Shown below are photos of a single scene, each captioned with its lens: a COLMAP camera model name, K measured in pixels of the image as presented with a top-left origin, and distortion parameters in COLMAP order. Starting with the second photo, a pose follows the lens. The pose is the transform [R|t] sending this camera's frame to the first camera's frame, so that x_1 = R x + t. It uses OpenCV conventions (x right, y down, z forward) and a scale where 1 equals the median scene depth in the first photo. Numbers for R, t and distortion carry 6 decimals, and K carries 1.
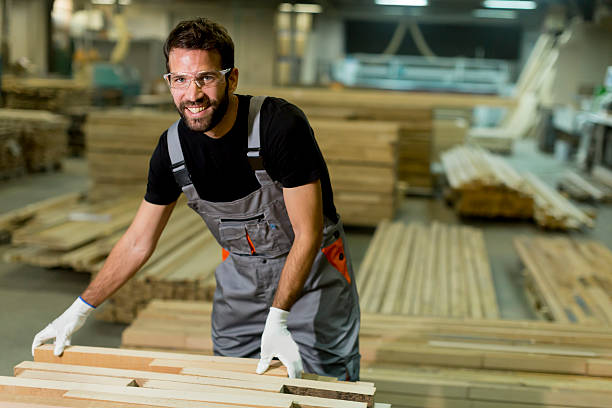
lens RADIAL K [[861.3, 0, 341.0], [0, 861.3, 190.1], [0, 0, 1]] dist [0.027214, -0.102149]
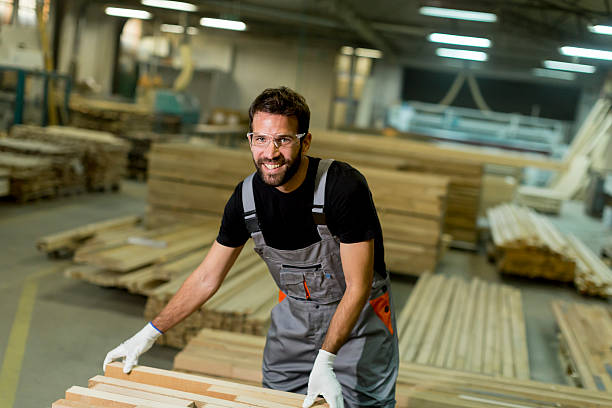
lens RADIAL K [[866.9, 0, 343.7], [0, 866.9, 204.1], [0, 0, 1]] dist [0.007405, 0.005098]
pose [[0.994441, 0.093310, -0.048794, -0.007750], [-0.094730, 0.995119, -0.027636, -0.011445], [0.045977, 0.032104, 0.998426, -0.061791]]
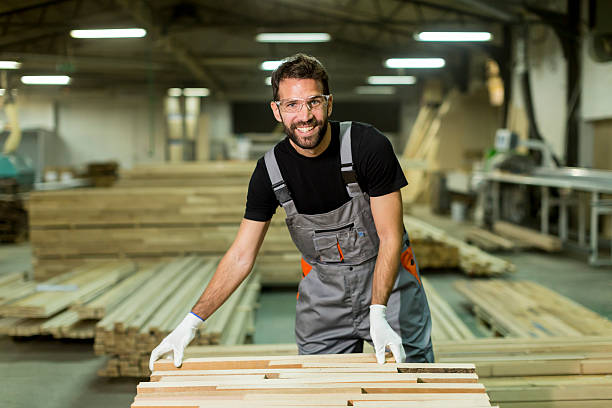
lens RADIAL K [[861.3, 0, 341.0], [0, 861.3, 190.1], [0, 0, 1]] dist [0.027214, -0.102149]
pose [[0.986154, -0.059428, 0.154820, -0.153883], [0.074306, 0.992968, -0.092155, 0.048461], [-0.148254, 0.102383, 0.983635, -0.064984]]
